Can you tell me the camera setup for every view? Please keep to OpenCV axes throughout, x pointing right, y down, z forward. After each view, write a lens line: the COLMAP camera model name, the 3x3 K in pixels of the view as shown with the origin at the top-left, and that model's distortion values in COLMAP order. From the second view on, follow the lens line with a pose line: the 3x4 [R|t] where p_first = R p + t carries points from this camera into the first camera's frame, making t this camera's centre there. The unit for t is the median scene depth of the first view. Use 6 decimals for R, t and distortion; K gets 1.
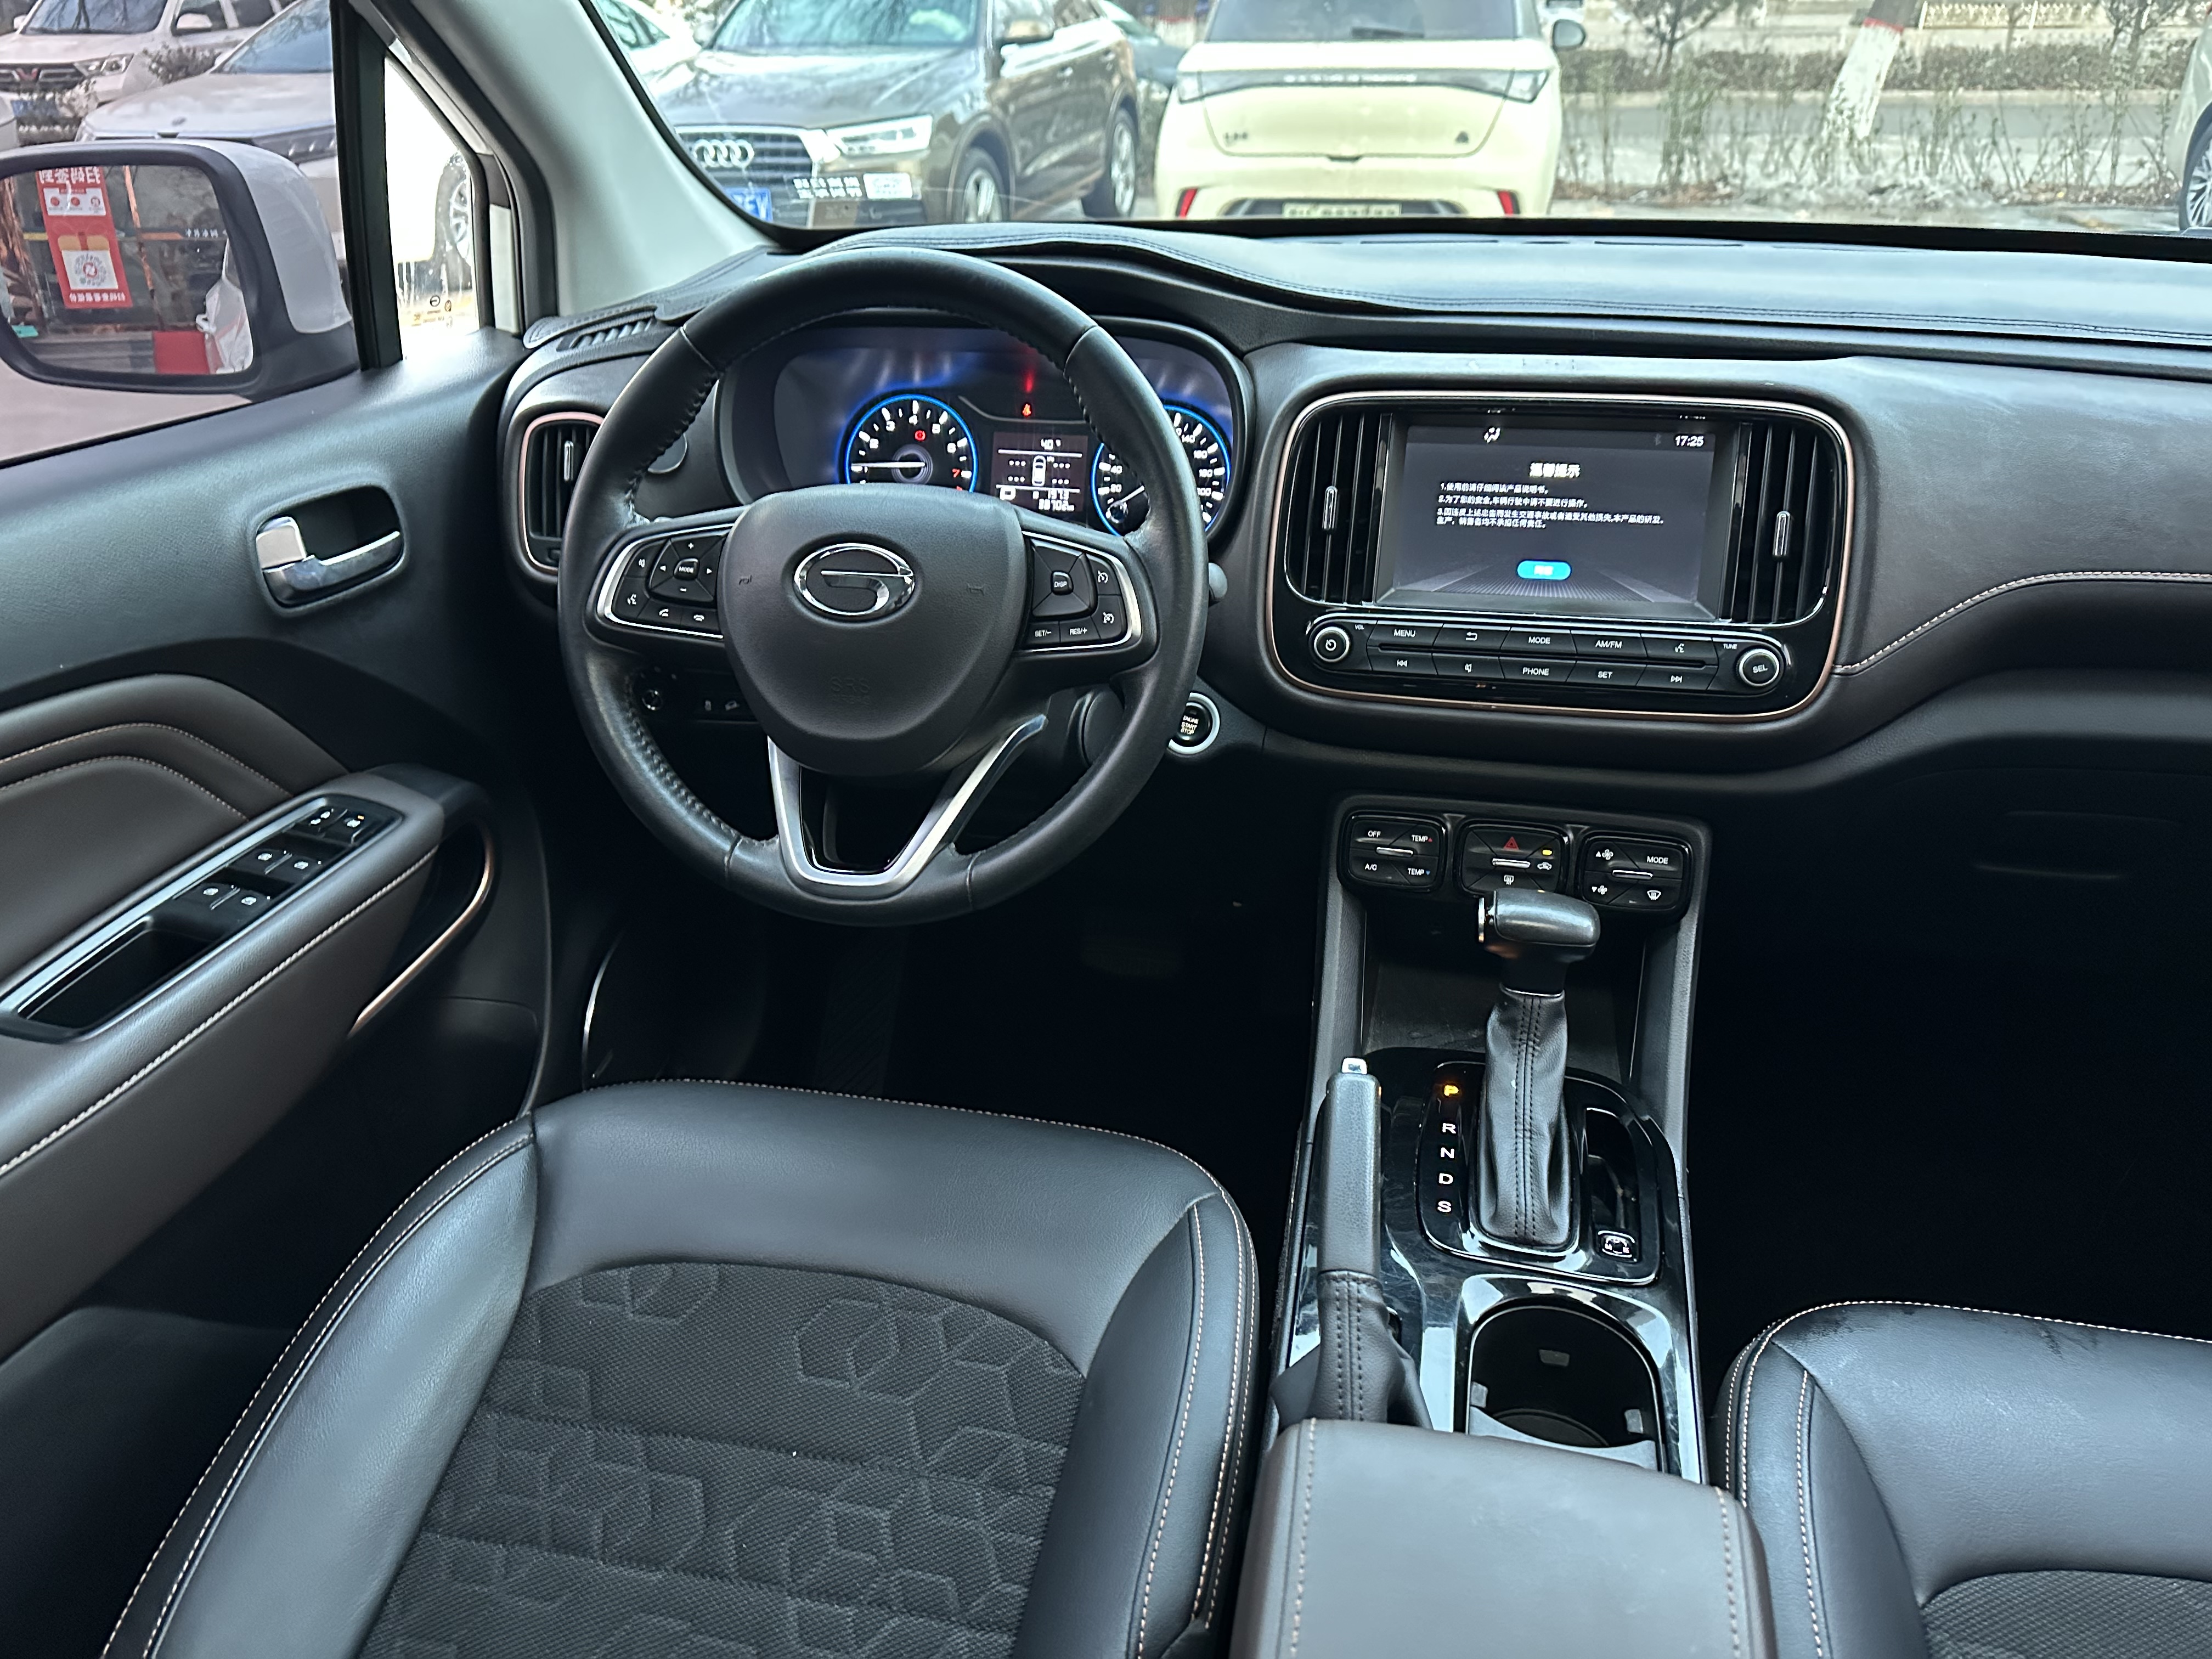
lens RADIAL K [[1546.6, 0, 1104.6], [0, 1546.6, 832.7], [0, 0, 1]] dist [0.048545, -0.054901]
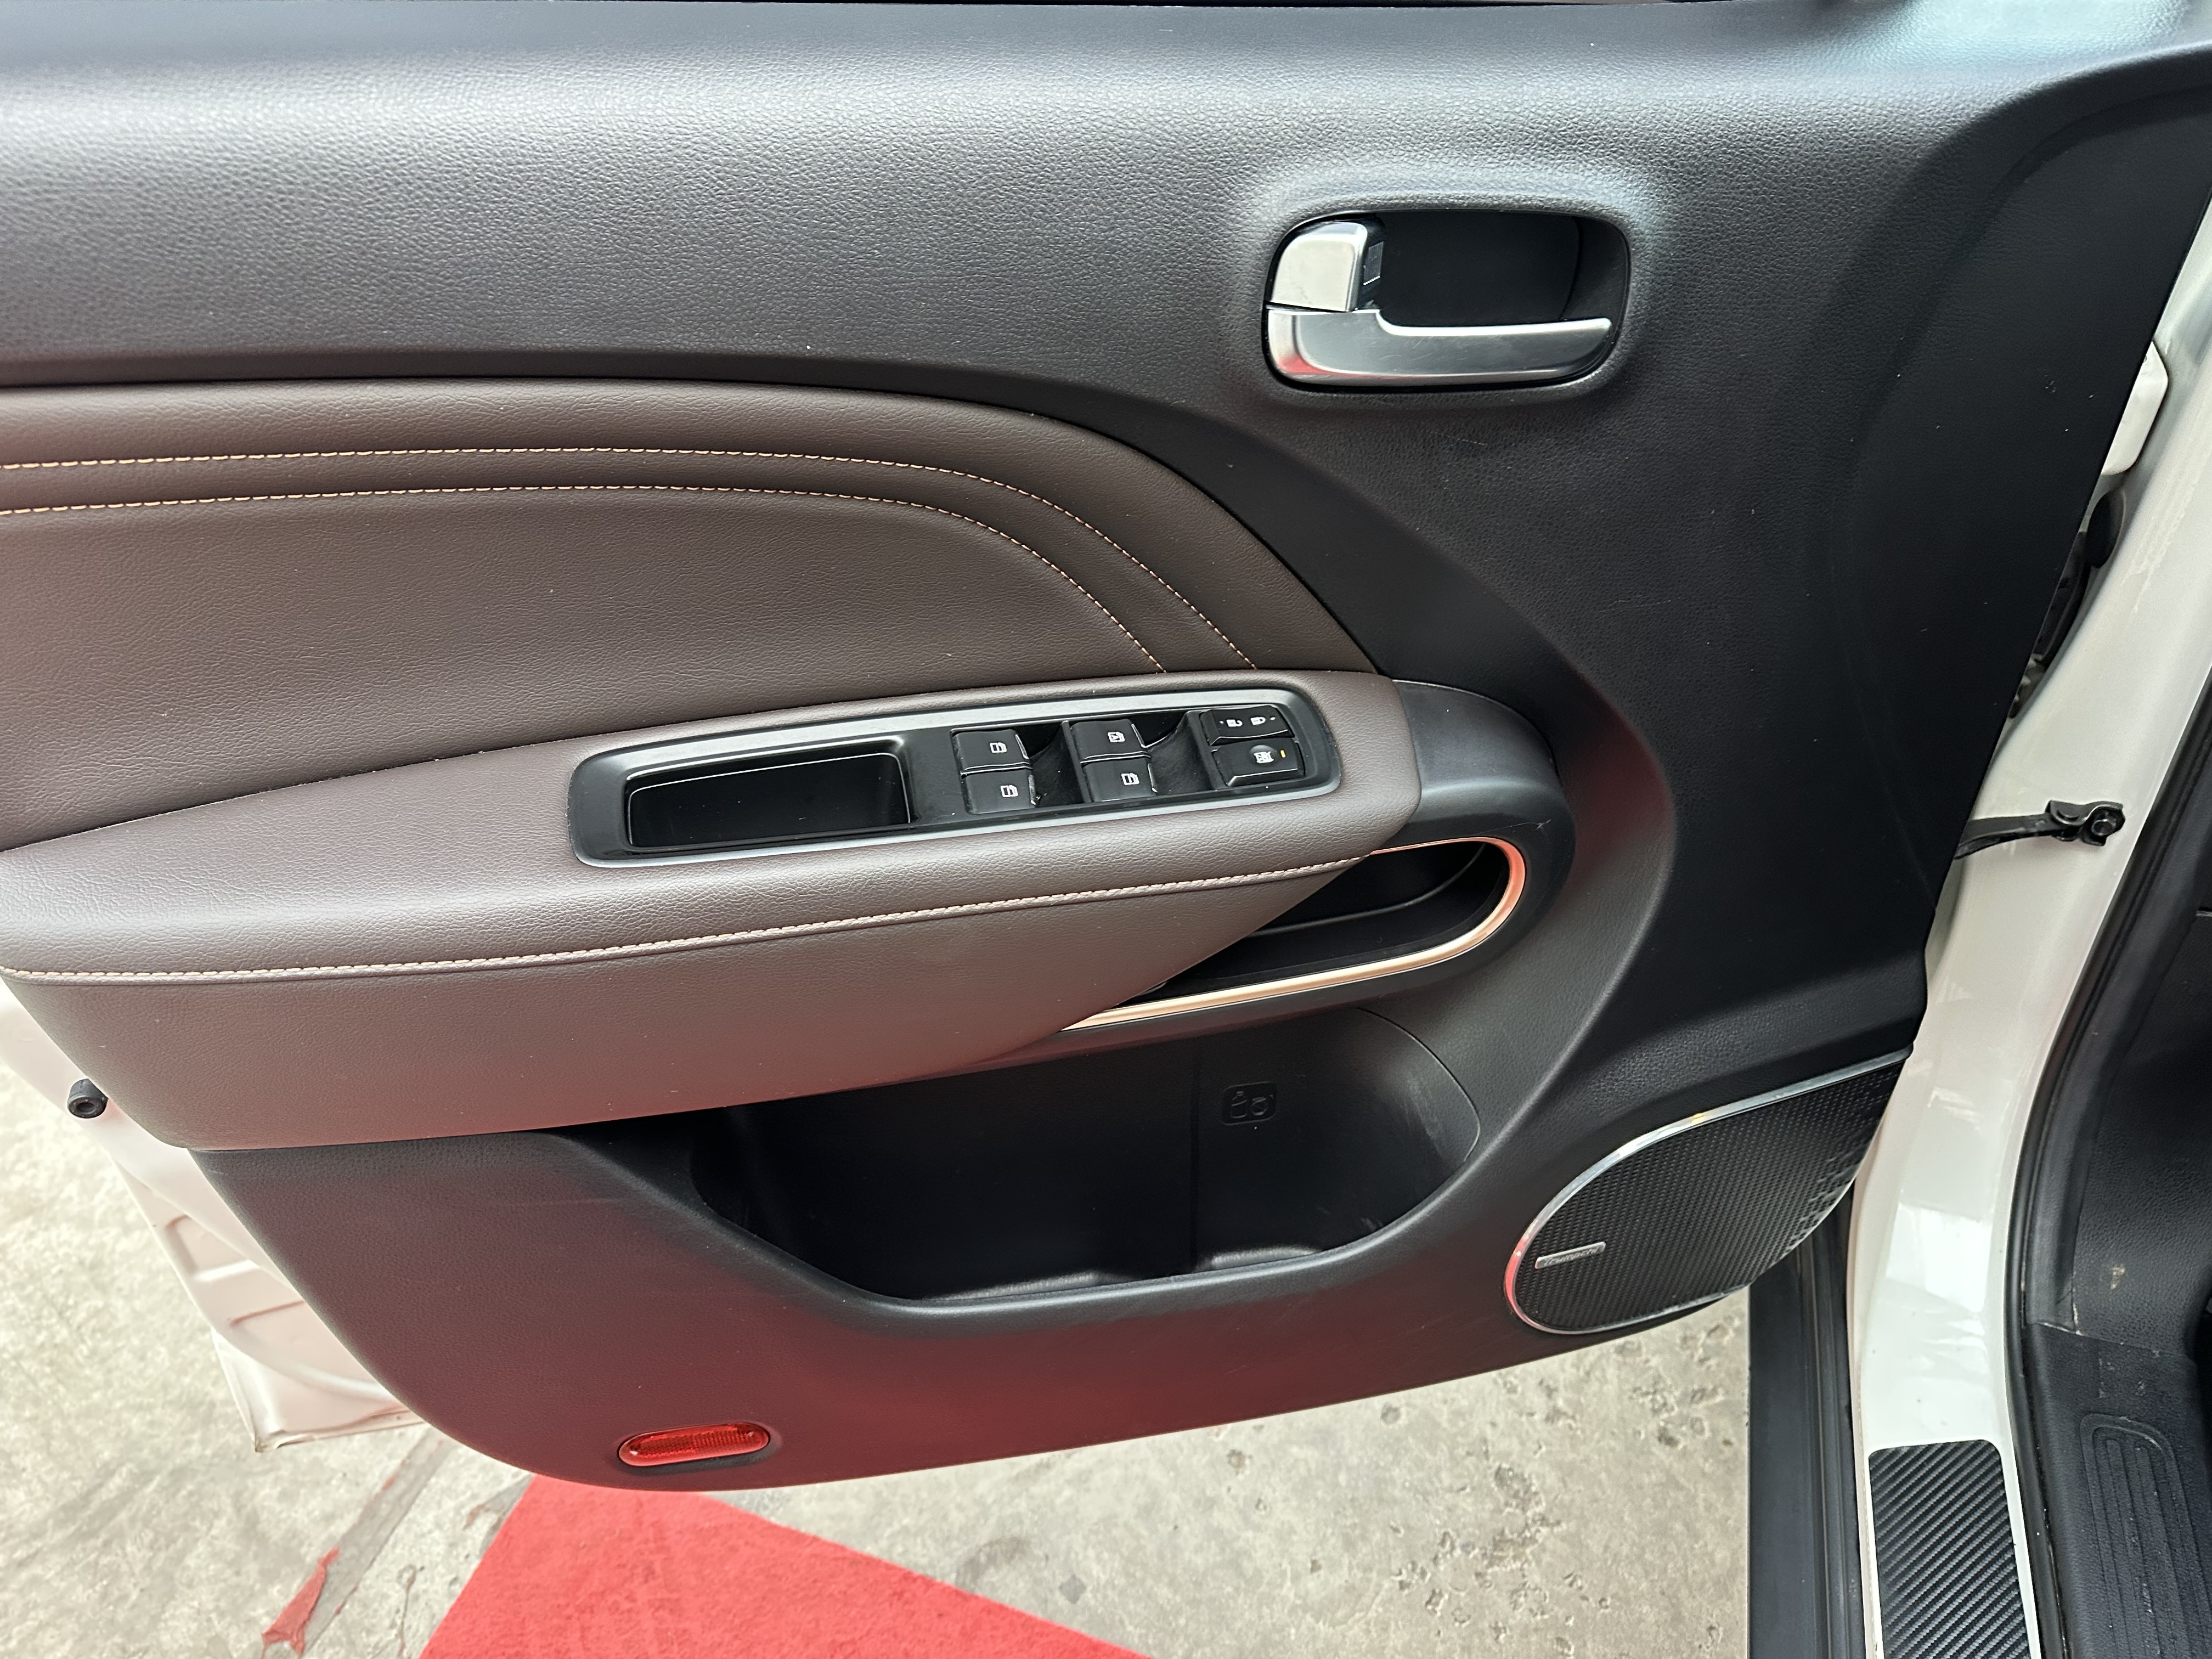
lens RADIAL K [[1546.6, 0, 1111.7], [0, 1546.6, 827.8], [0, 0, 1]] dist [0.048545, -0.054901]
pose [[0.389257, 0.545405, -0.742301, -0.044800], [-0.416779, 0.822937, 0.386096, -0.208629], [0.821446, 0.159085, 0.547648, 0.682587]]
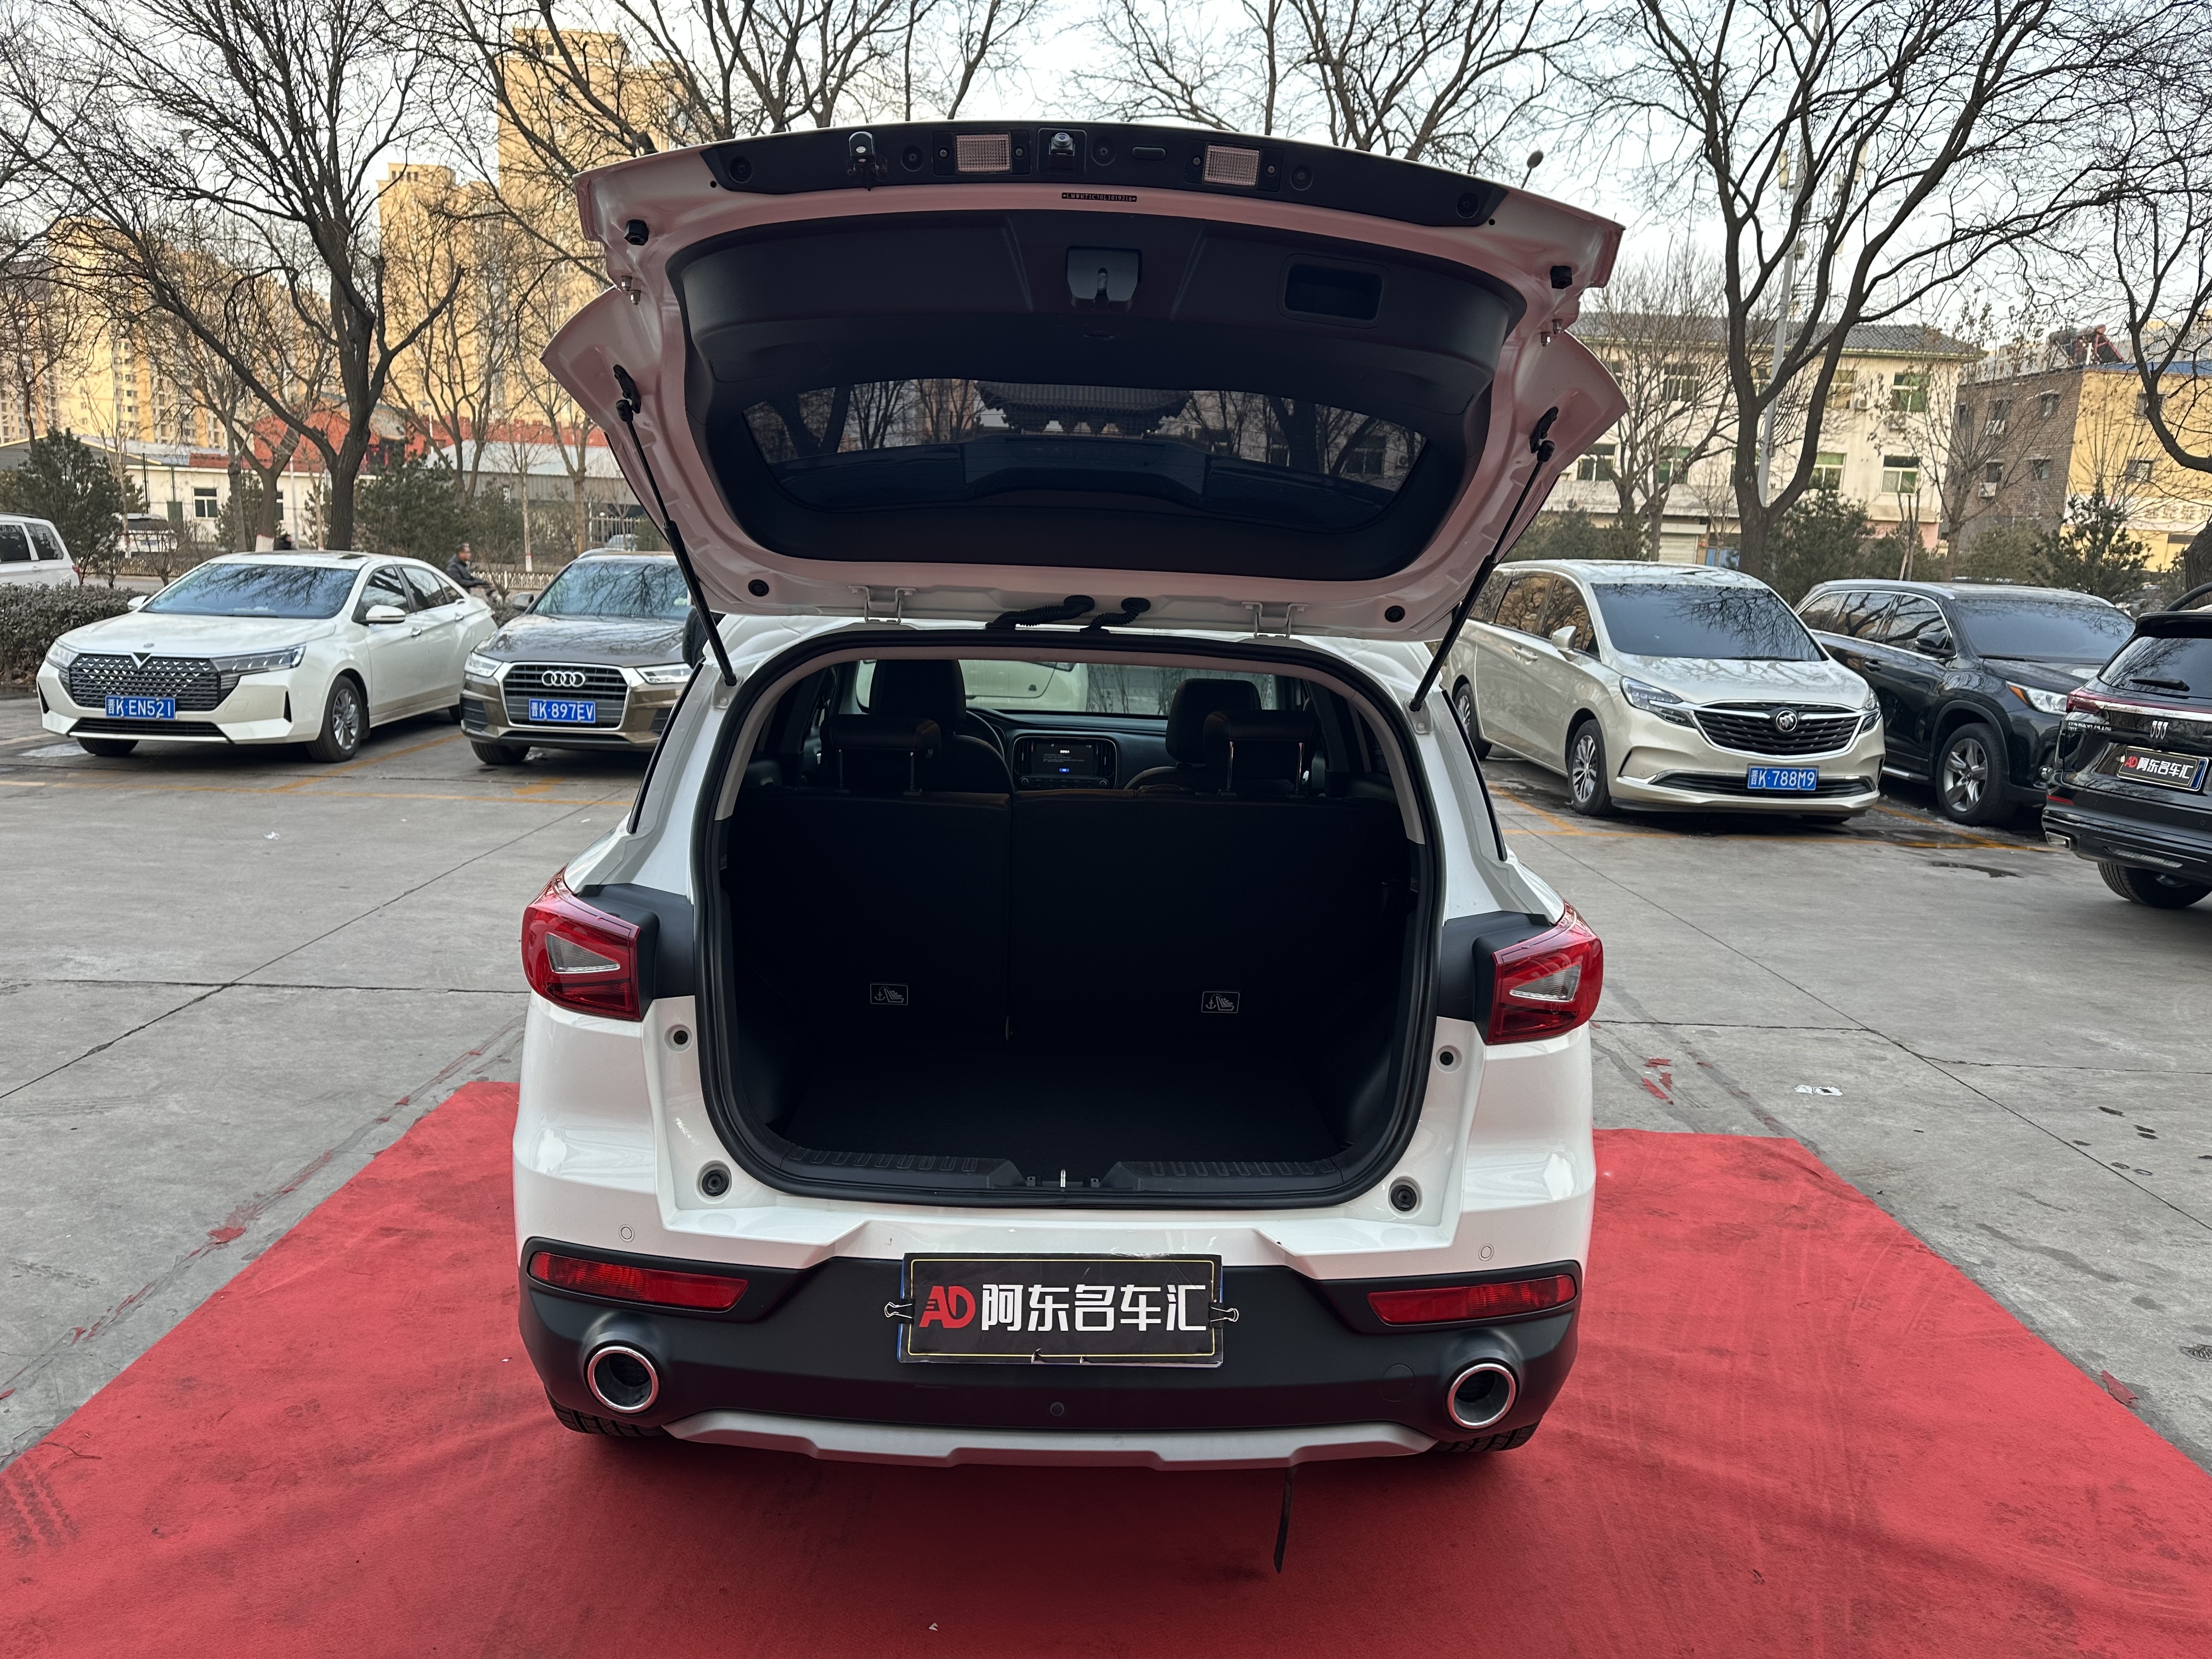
lens RADIAL K [[1546.6, 0, 1099.1], [0, 1546.6, 826.8], [0, 0, 1]] dist [0.048545, -0.054901]
pose [[0.967000, 0.009897, 0.254583, -0.836282], [0.071163, 0.948982, -0.307195, 1.476593], [-0.244635, 0.315175, 0.916962, -3.409508]]
